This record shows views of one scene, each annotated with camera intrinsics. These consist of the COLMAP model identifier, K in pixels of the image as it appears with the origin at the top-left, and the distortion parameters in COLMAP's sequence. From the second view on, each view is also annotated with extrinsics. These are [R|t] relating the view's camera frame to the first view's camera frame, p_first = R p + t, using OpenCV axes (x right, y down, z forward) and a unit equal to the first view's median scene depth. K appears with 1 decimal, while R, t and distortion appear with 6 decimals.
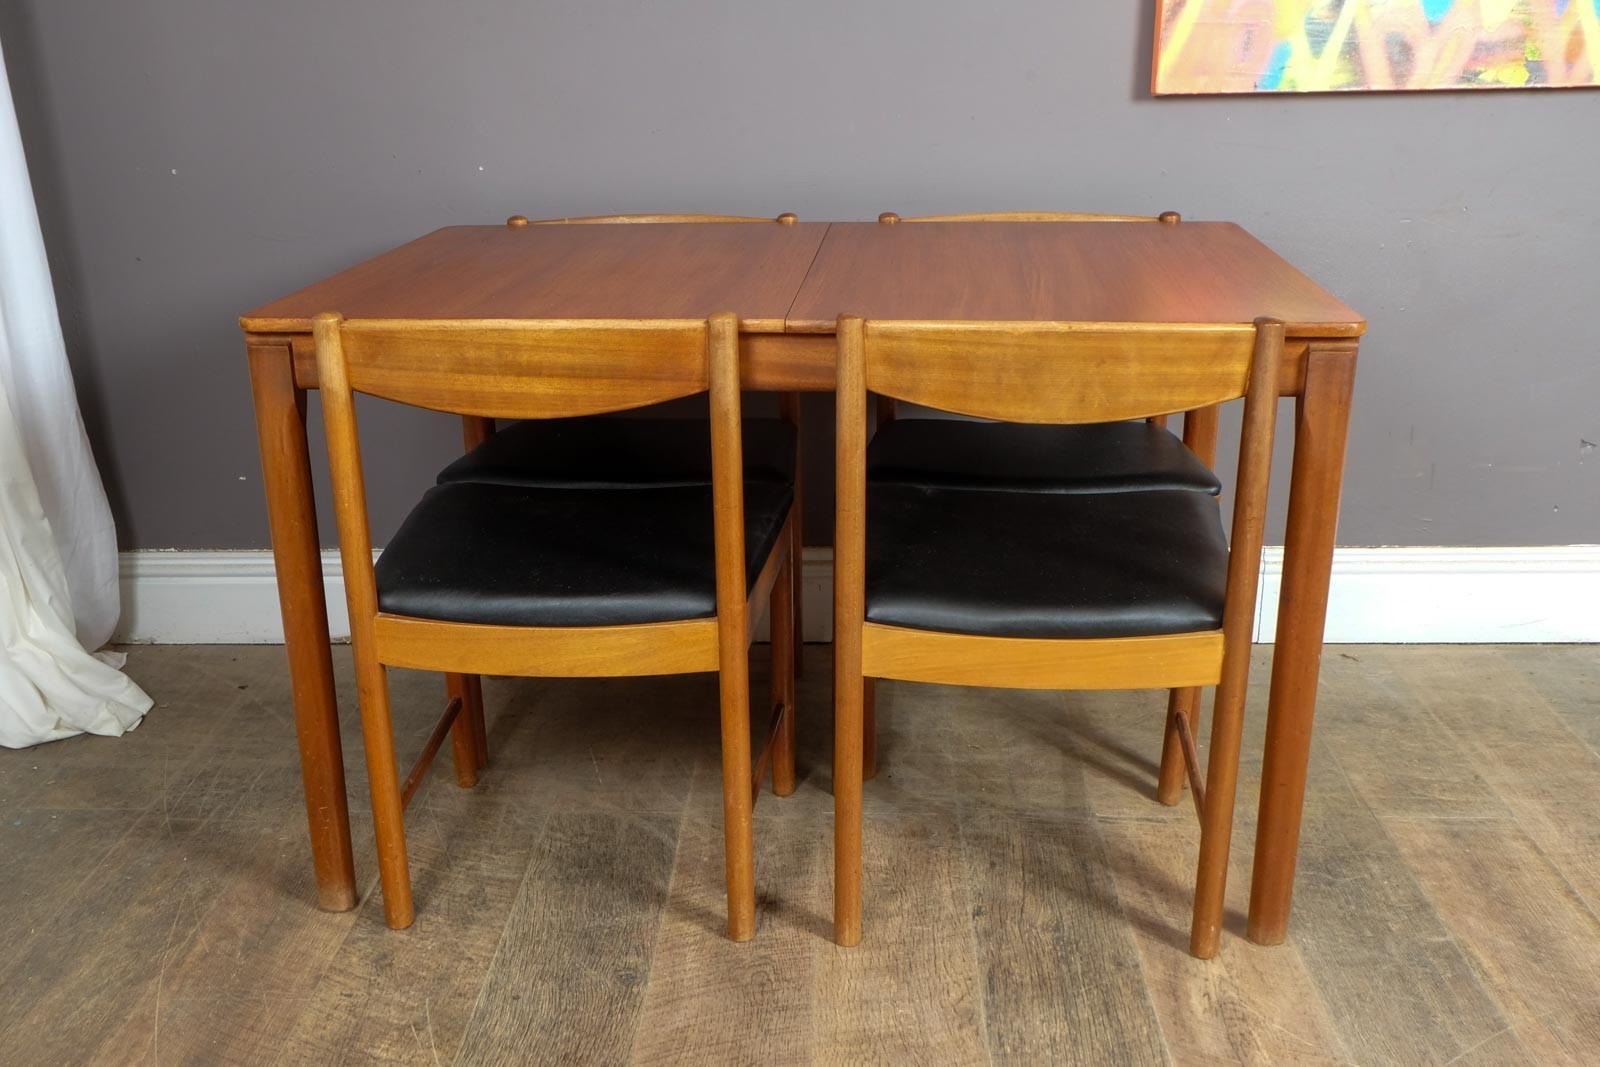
lens RADIAL K [[1684.1, 0, 811.7], [0, 1684.1, 631.2], [0, 0, 1]] dist [0.002869, 0.000000]
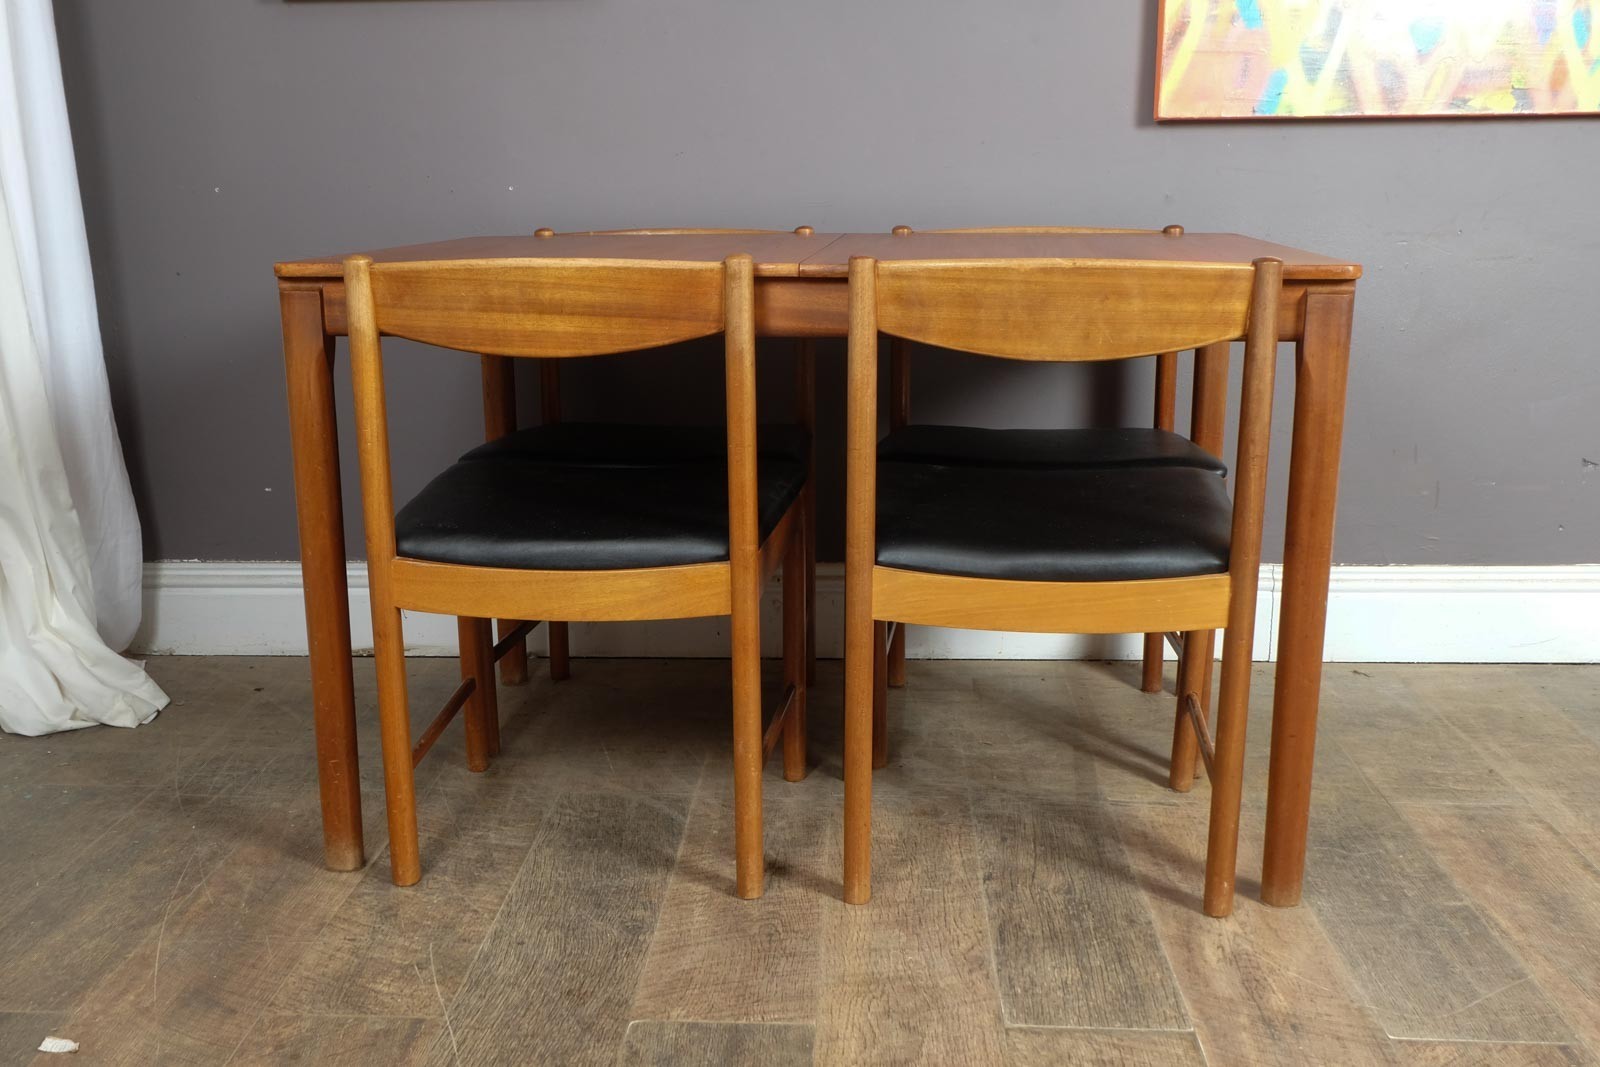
lens RADIAL K [[1679.6, 0, 816.9], [0, 1679.6, 581.5], [0, 0, 1]] dist [0.001331, 0.000000]
pose [[0.999939, 0.007762, -0.007874, 0.004175], [-0.008621, 0.993249, -0.115678, 0.113176], [0.006923, 0.115738, 0.993256, -0.002550]]
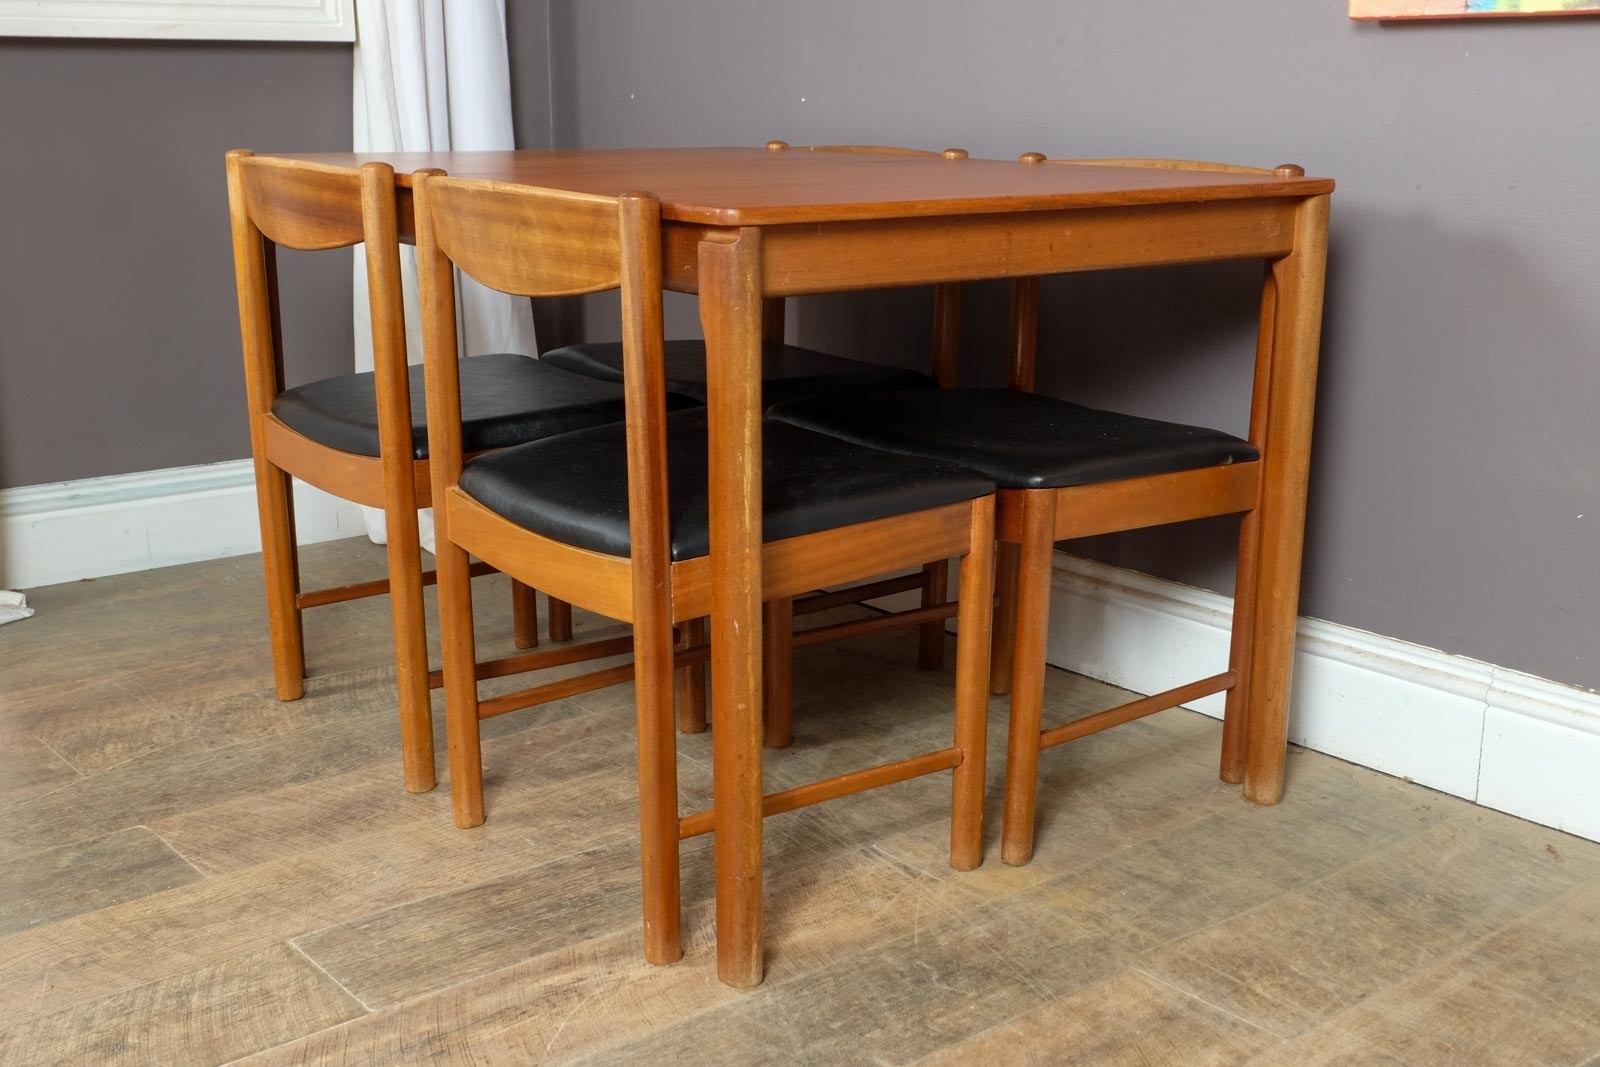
lens RADIAL K [[1872.8, 0, 788.4], [0, 1872.8, 585.3], [0, 0, 1]] dist [0.019282, 0.000000]
pose [[0.648552, 0.213219, -0.730697, 0.916067], [-0.278270, 0.959932, 0.033123, -0.037669], [0.708481, 0.181849, 0.681898, 0.365423]]
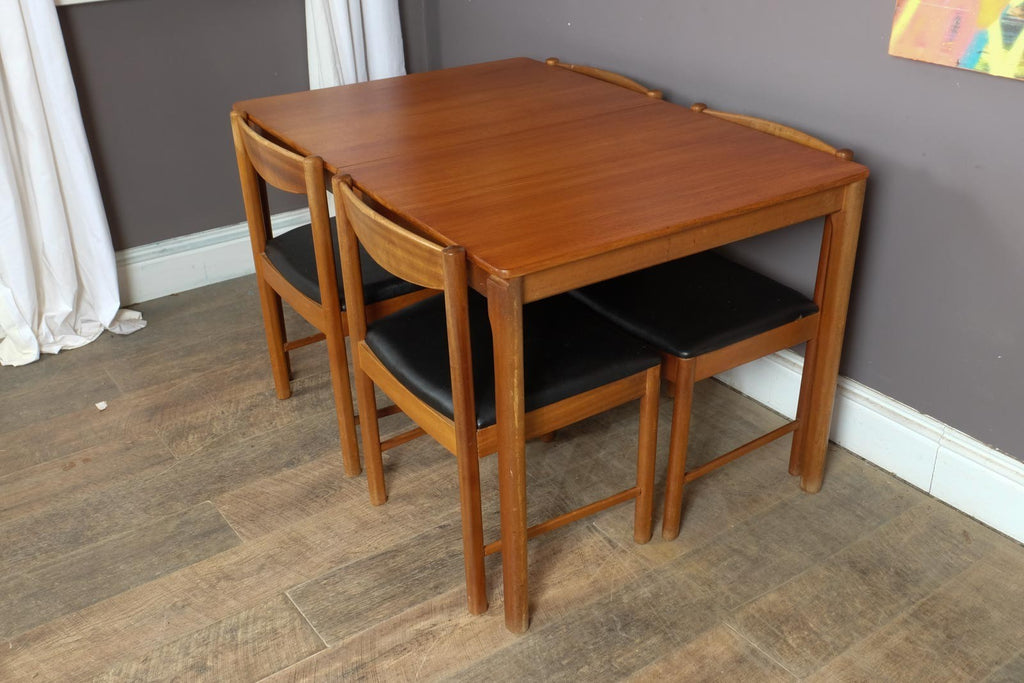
lens RADIAL K [[1077.8, 0, 510.6], [0, 1077.8, 368.9], [0, 0, 1]] dist [0.002869, 0.000000]
pose [[0.598859, 0.384271, -0.702641, 0.887085], [-0.269850, 0.922880, 0.274726, -0.315495], [0.754022, 0.025085, 0.656370, 0.333504]]
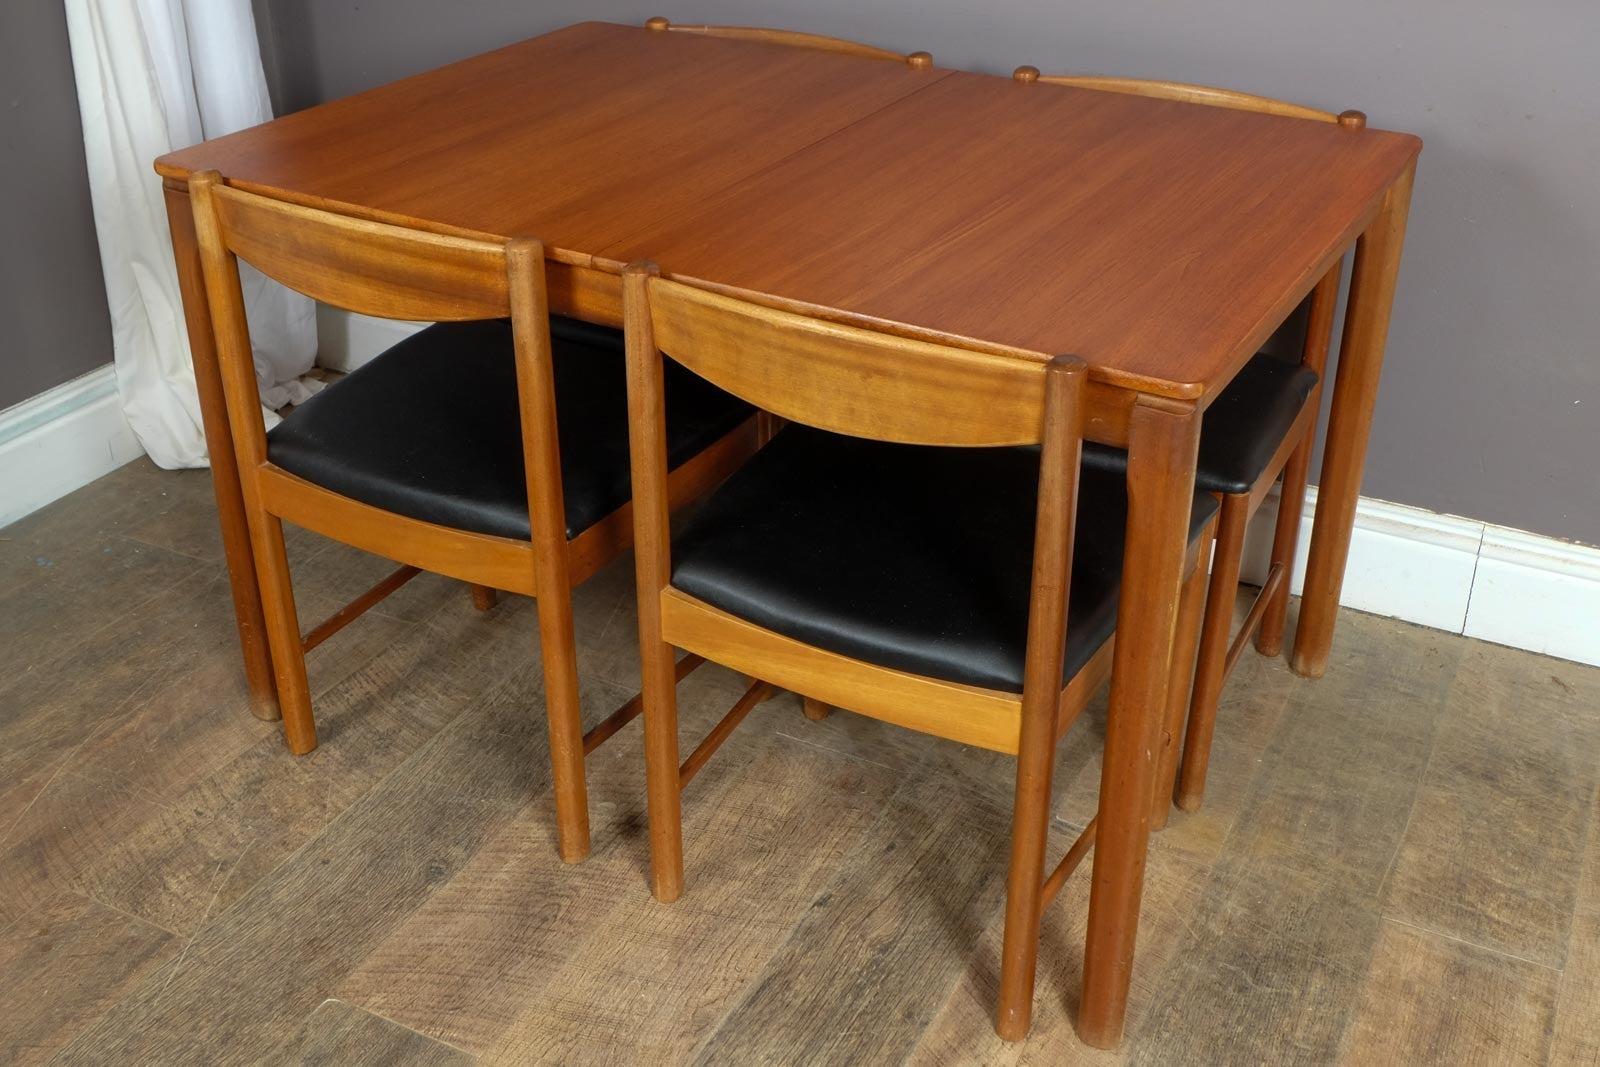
lens RADIAL K [[1799.4, 0, 817.3], [0, 1799.4, 502.3], [0, 0, 1]] dist [0.014569, 0.000000]
pose [[0.905050, 0.212818, -0.368230, 0.422130], [-0.166574, 0.974006, 0.153511, -0.197767], [0.391329, -0.077598, 0.916974, 0.131780]]
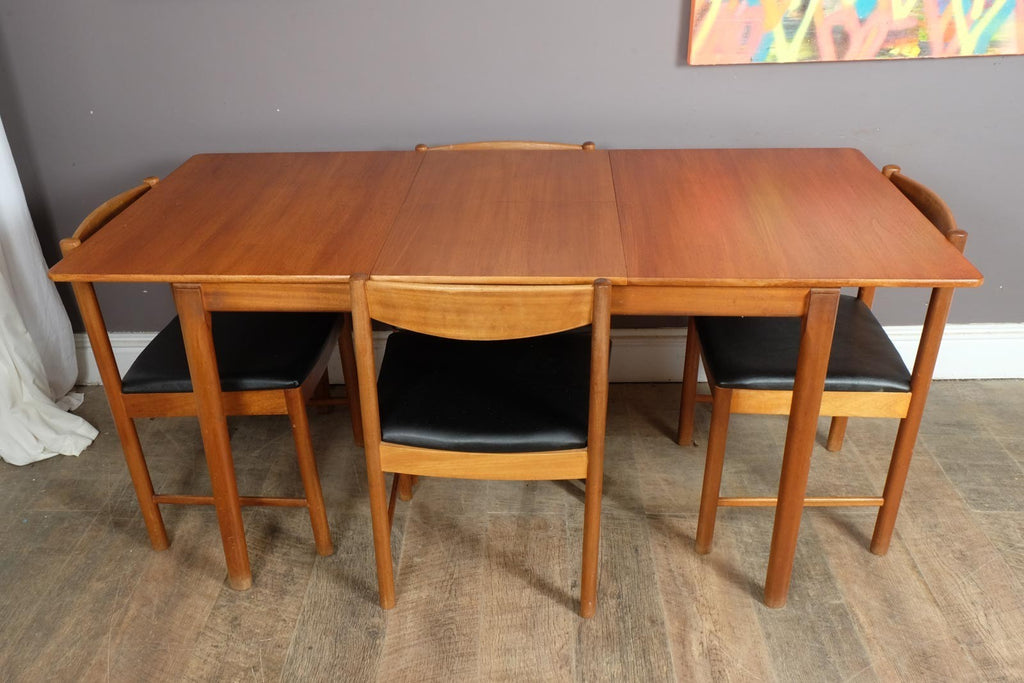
lens RADIAL K [[998.7, 0, 497.4], [0, 998.7, 391.7], [0, 0, 1]] dist [-0.005153, 0.000000]
pose [[0.999939, -0.008340, -0.007291, 0.029288], [0.009299, 0.989656, 0.143157, -0.186981], [0.006022, -0.143216, 0.989673, 0.002026]]
